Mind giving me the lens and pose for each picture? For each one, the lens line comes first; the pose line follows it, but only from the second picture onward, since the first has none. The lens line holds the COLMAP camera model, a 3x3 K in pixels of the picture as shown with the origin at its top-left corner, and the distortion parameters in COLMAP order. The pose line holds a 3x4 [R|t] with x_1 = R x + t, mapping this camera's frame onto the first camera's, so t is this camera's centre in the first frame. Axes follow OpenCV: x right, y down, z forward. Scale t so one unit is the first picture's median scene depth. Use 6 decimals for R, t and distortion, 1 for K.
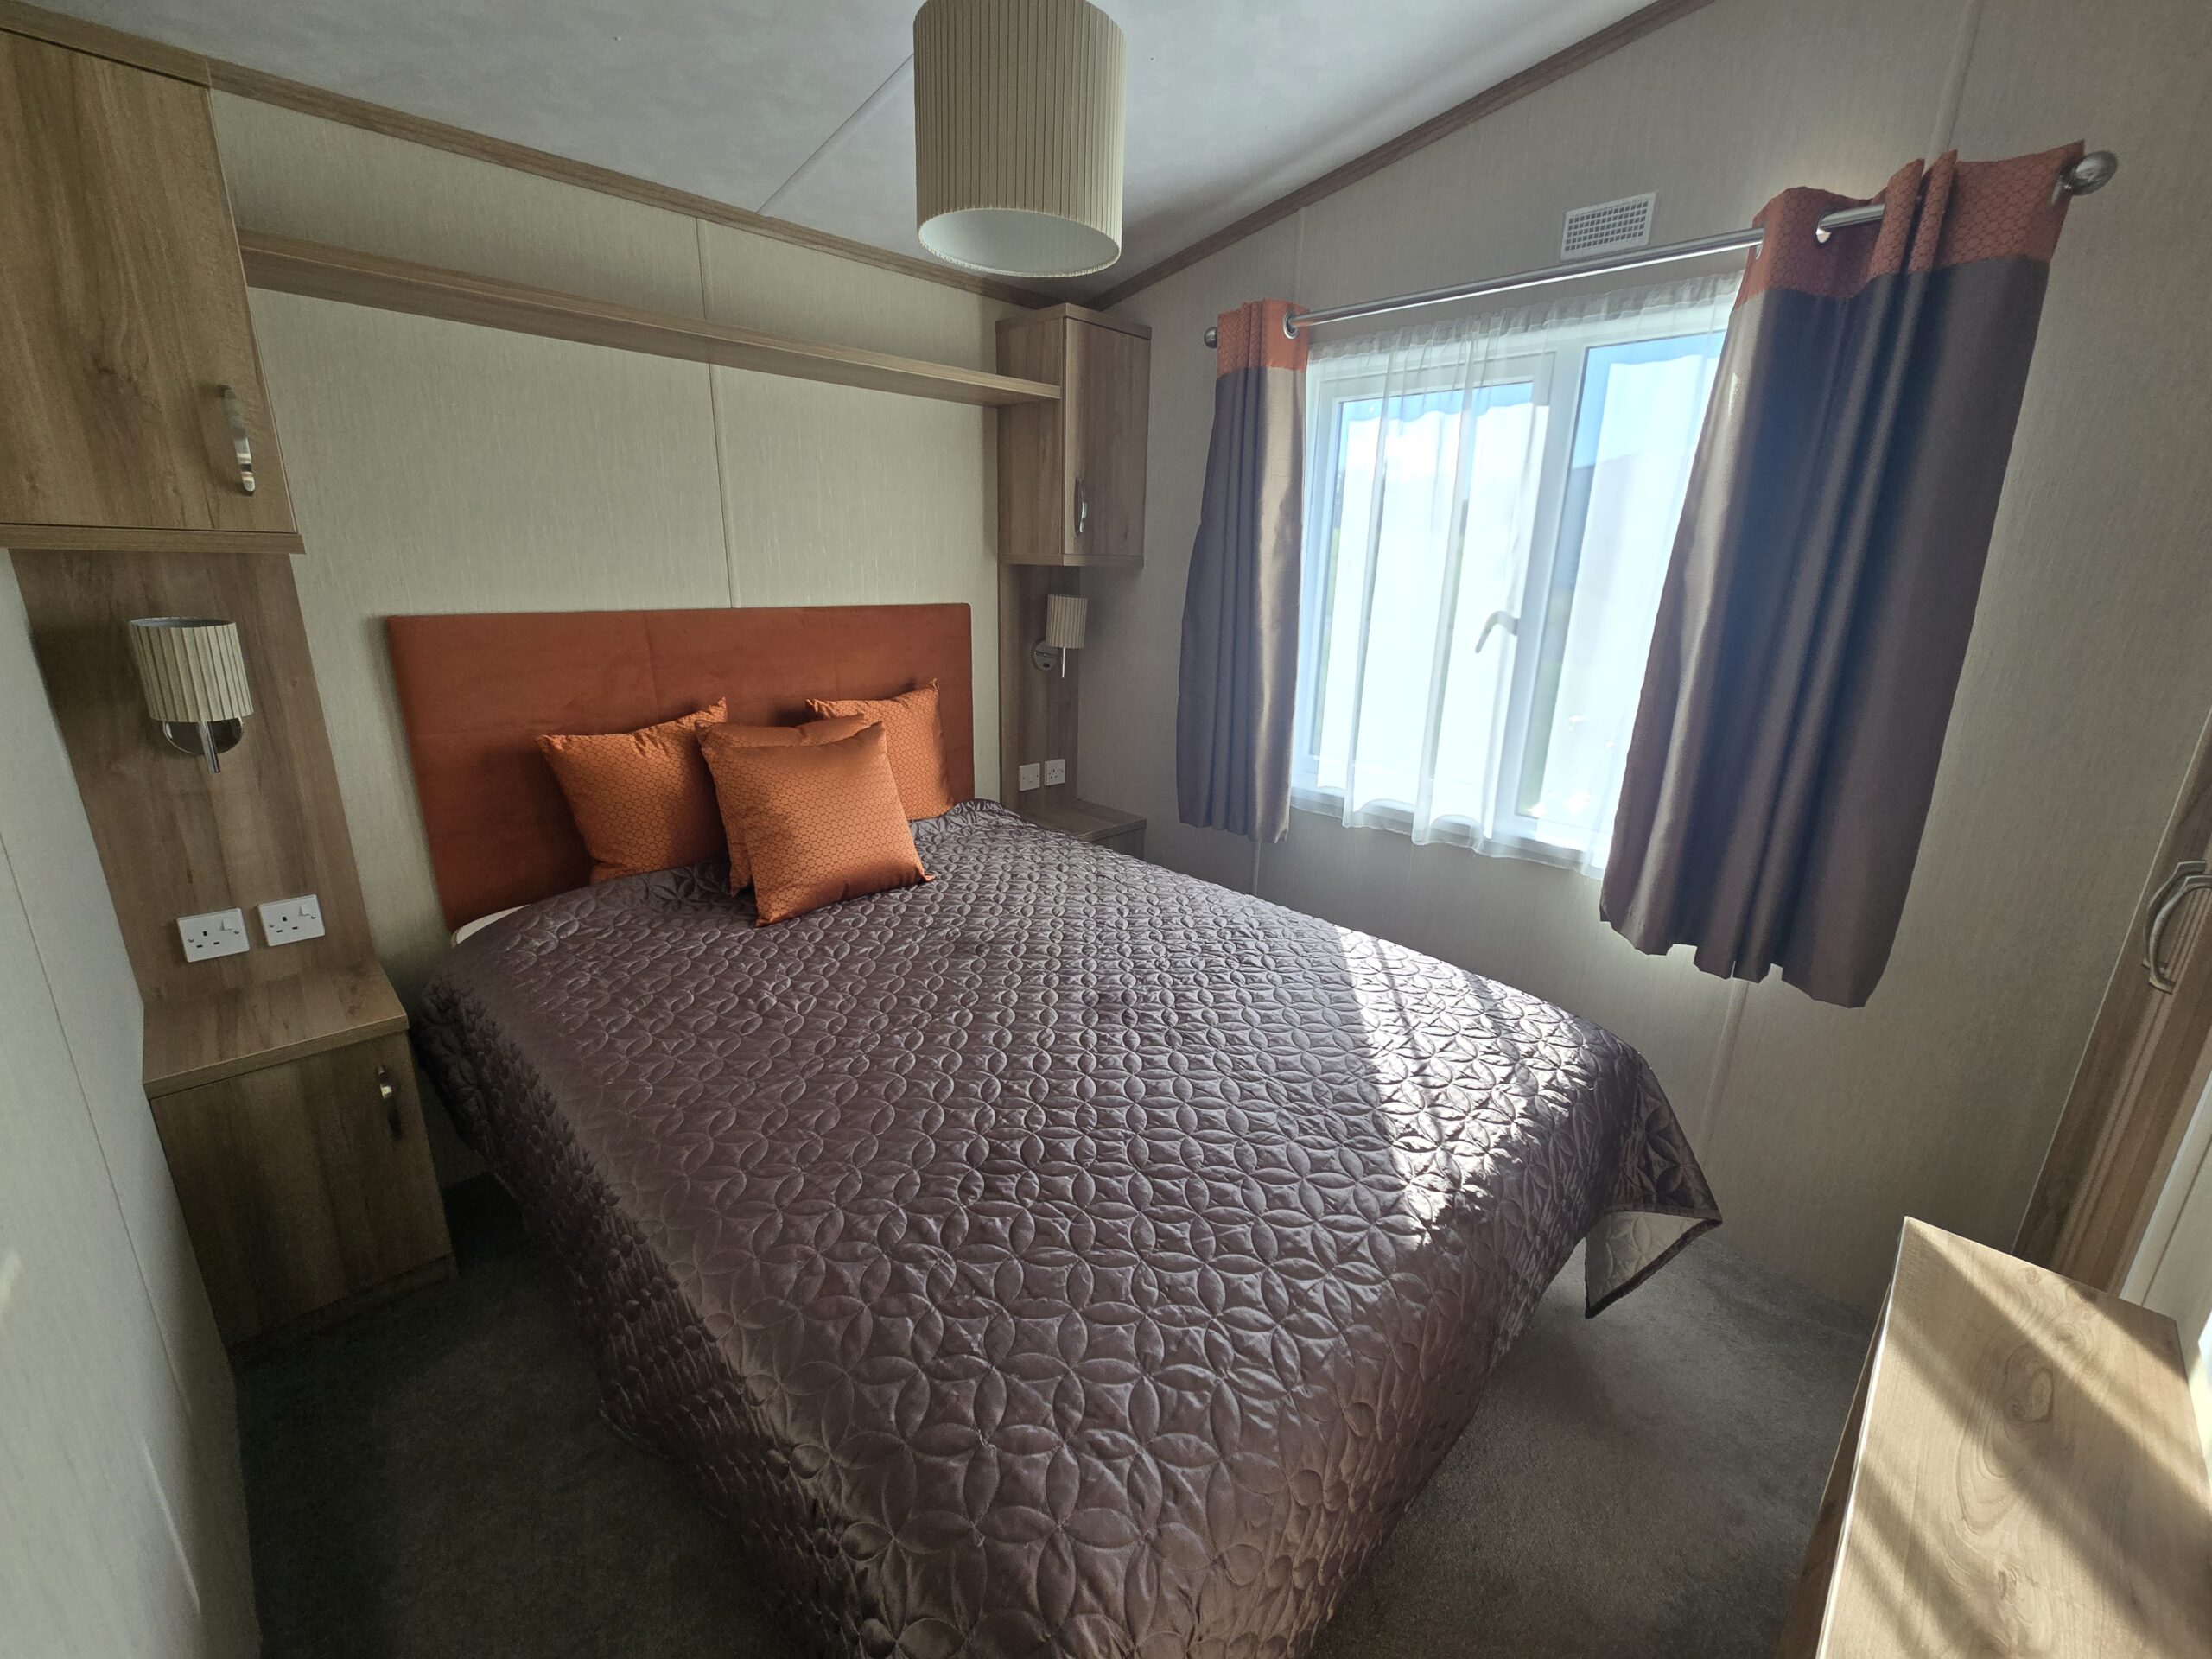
lens RADIAL K [[904.2, 0, 1114.6], [0, 904.2, 831.8], [0, 0, 1]] dist [-0.001979, 0.002737]
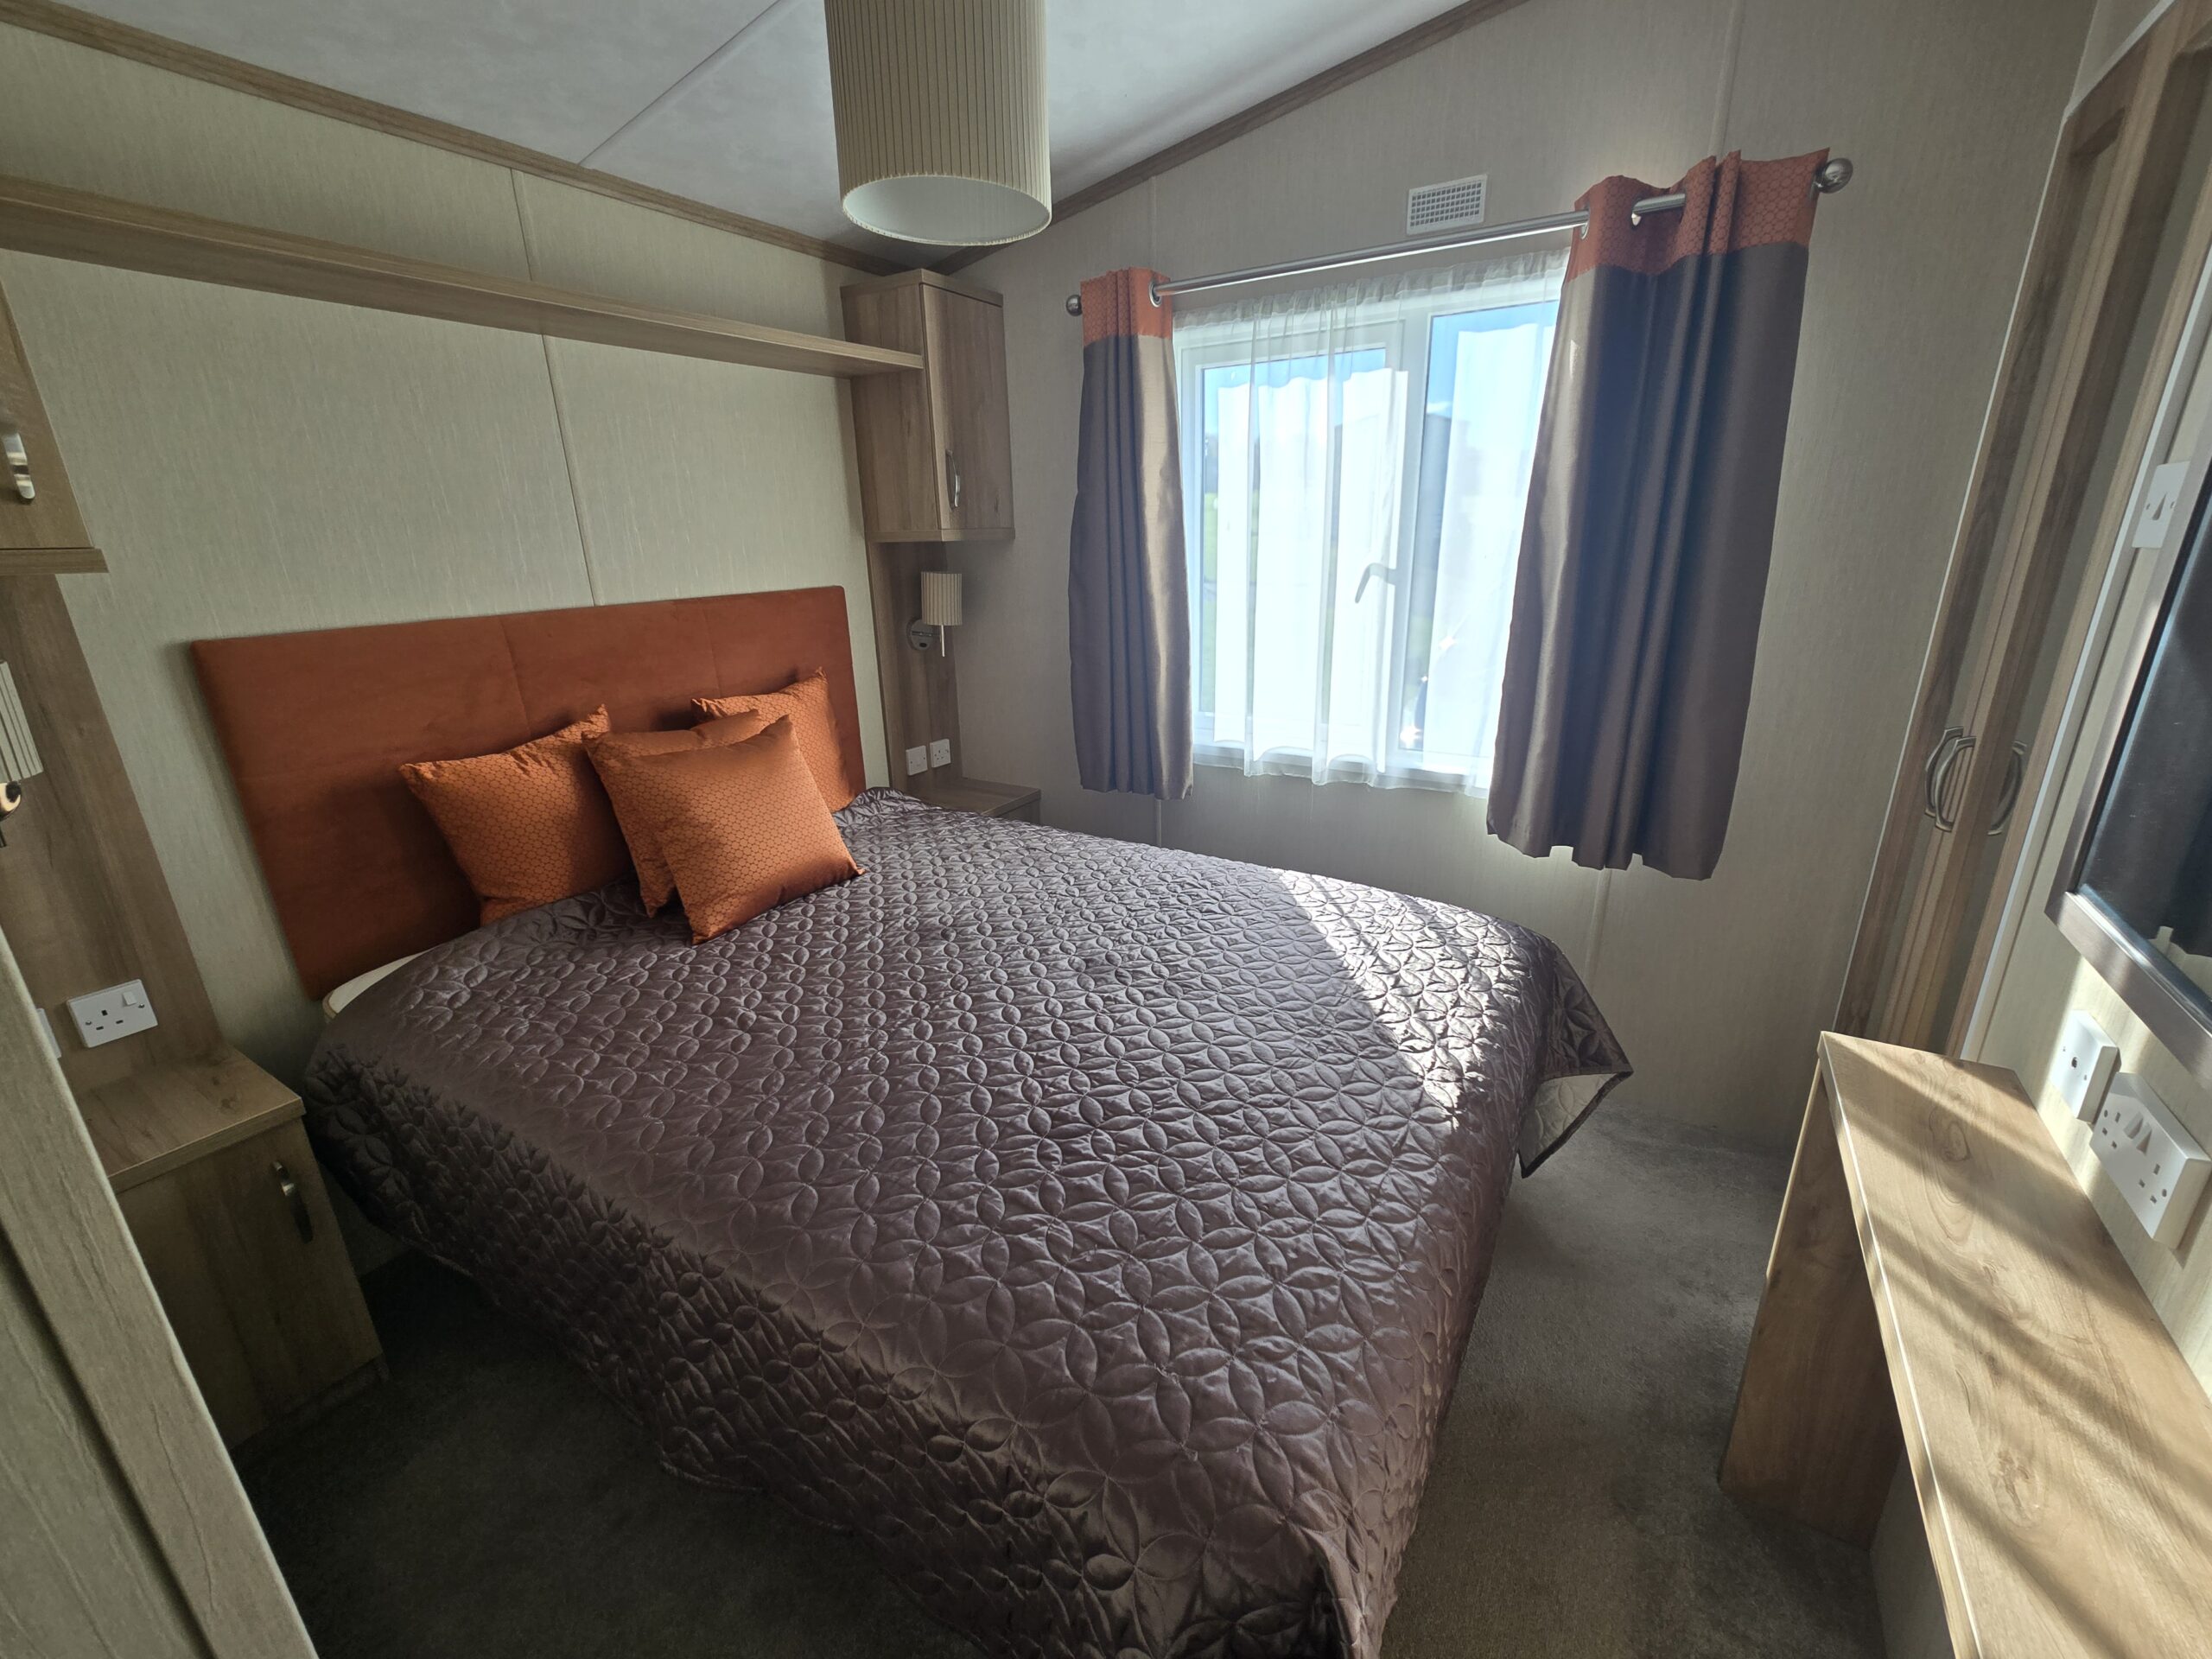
lens RADIAL K [[904.2, 0, 1116.8], [0, 904.2, 831.2], [0, 0, 1]] dist [-0.001979, 0.002737]
pose [[0.972786, -0.115770, 0.200713, -0.158190], [0.109426, 0.993088, 0.042456, -0.004068], [-0.204241, -0.019337, 0.978730, -0.008368]]
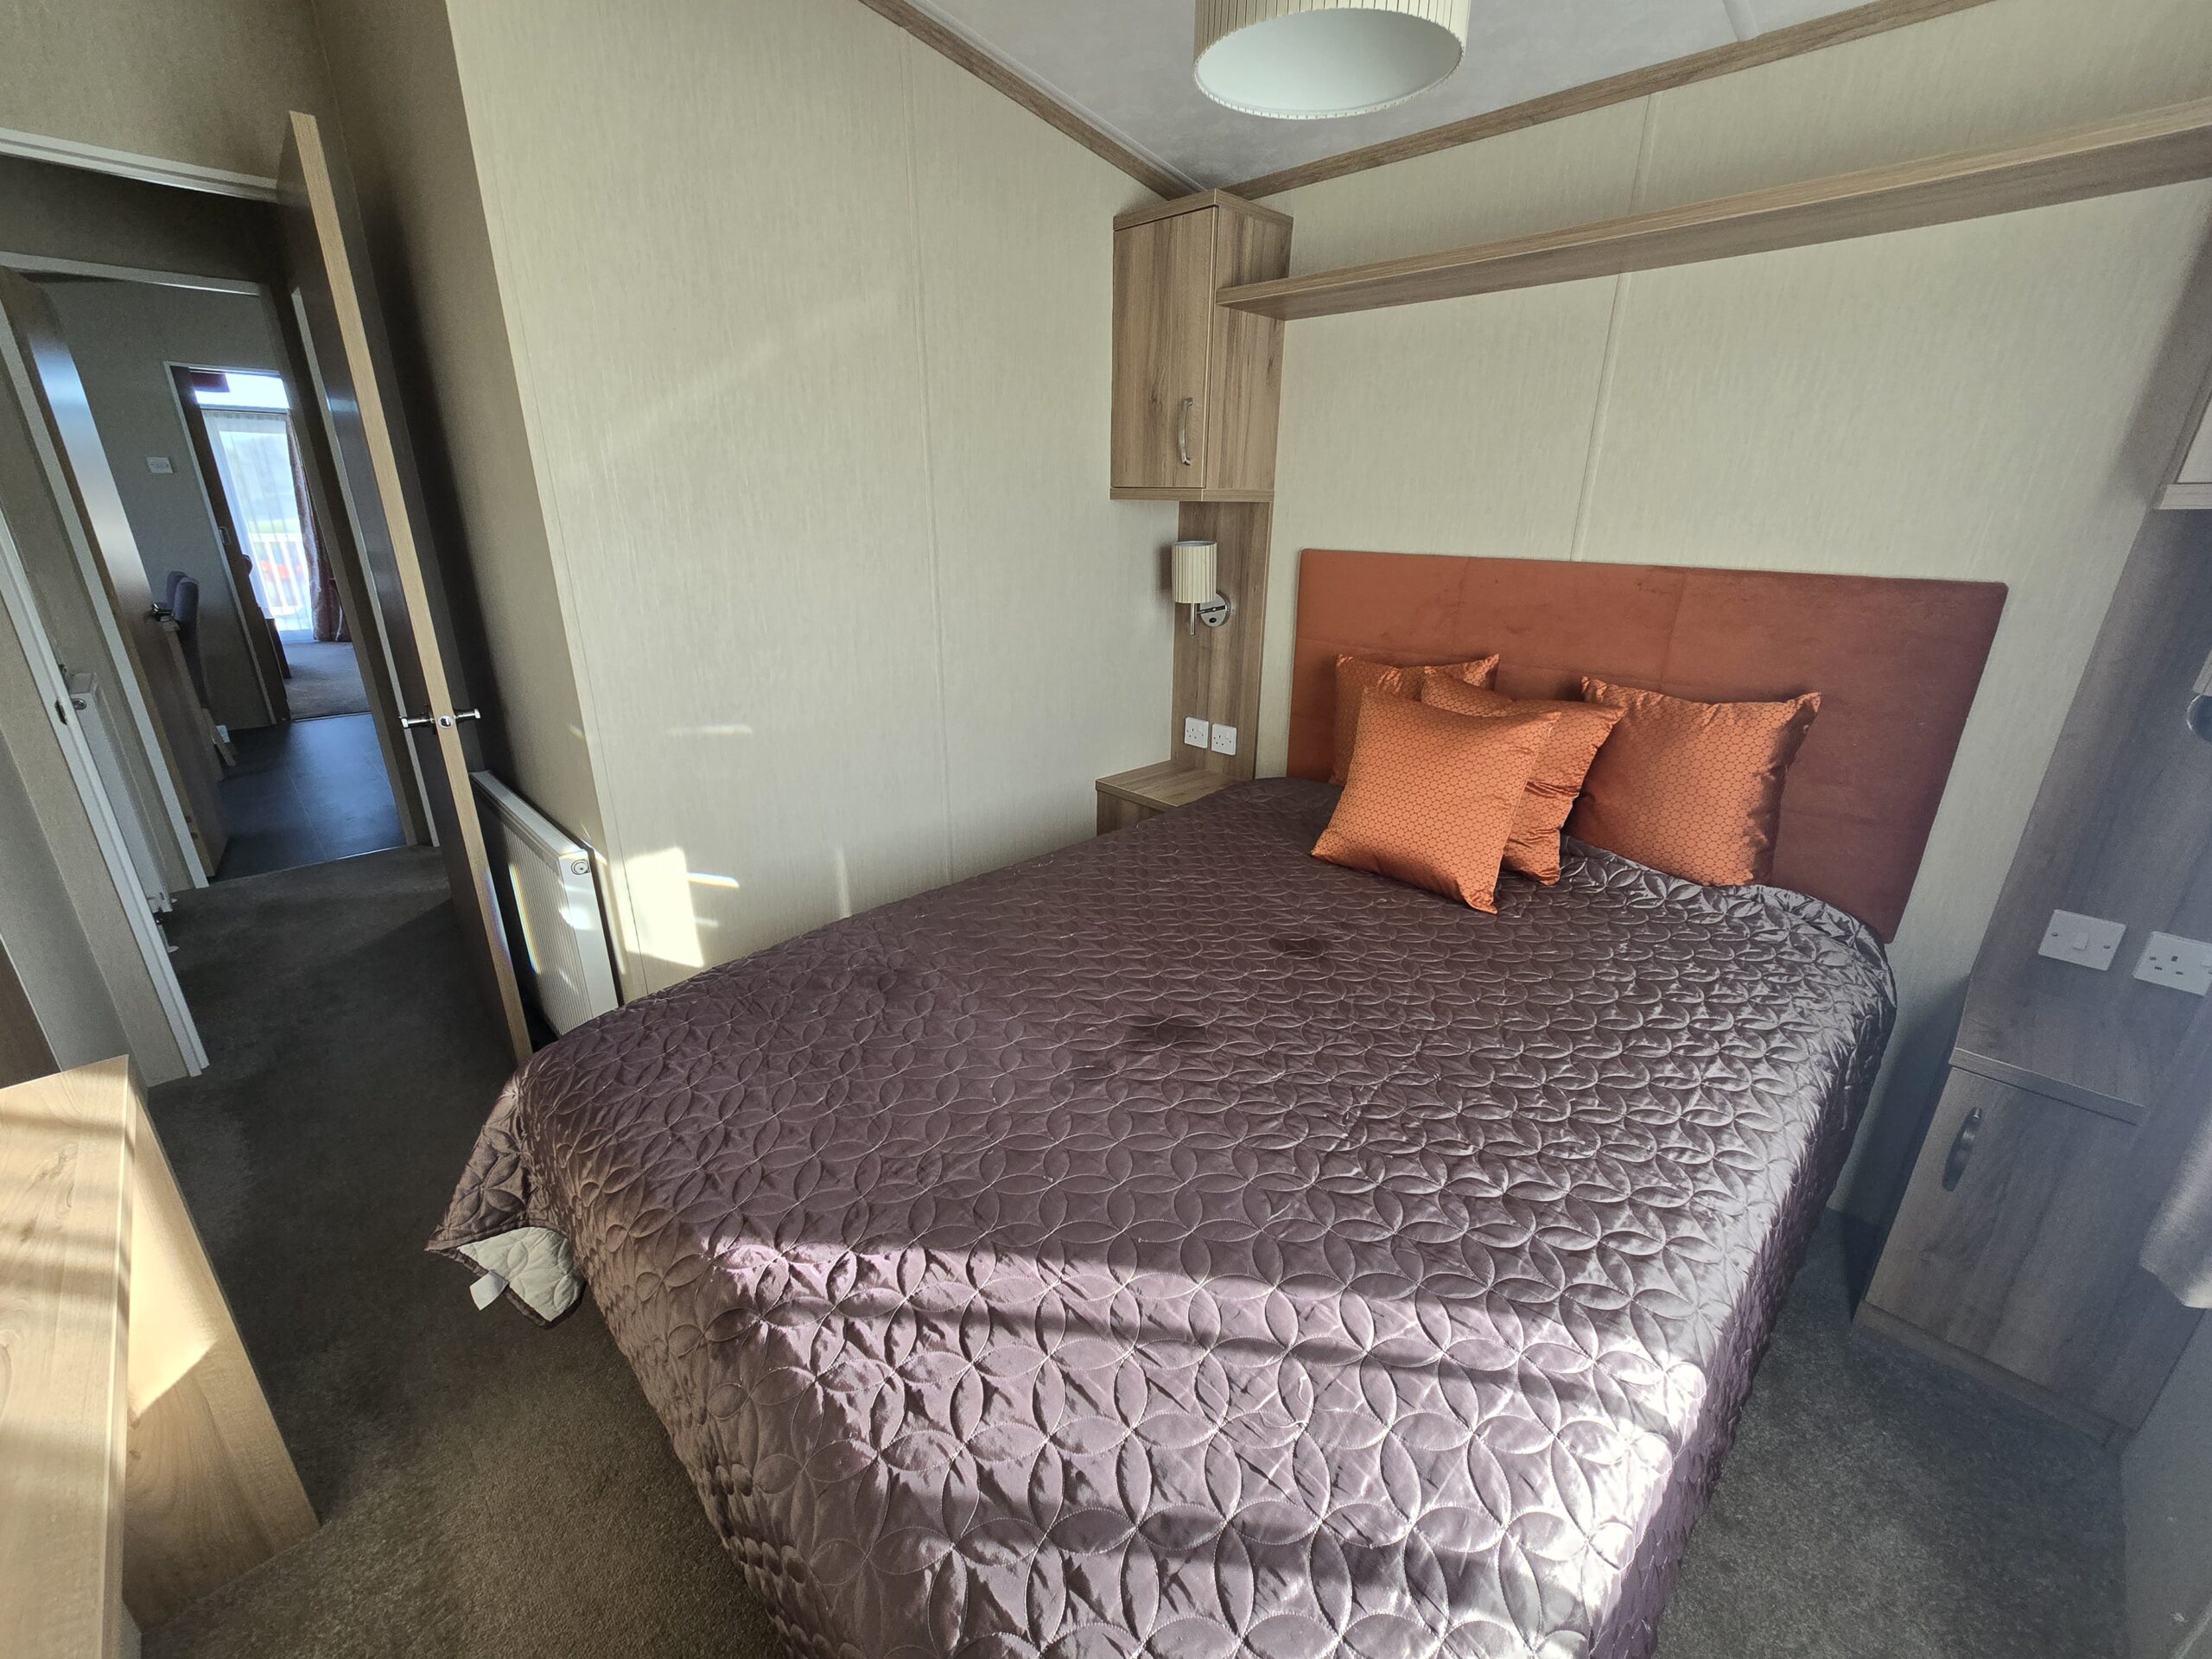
lens RADIAL K [[904.2, 0, 1113.3], [0, 904.2, 828.5], [0, 0, 1]] dist [-0.001979, 0.002737]
pose [[-0.011225, 0.324335, -0.945876, 0.654174], [-0.296594, 0.902286, 0.312909, -0.203809], [0.954938, 0.284054, 0.086068, 0.745985]]
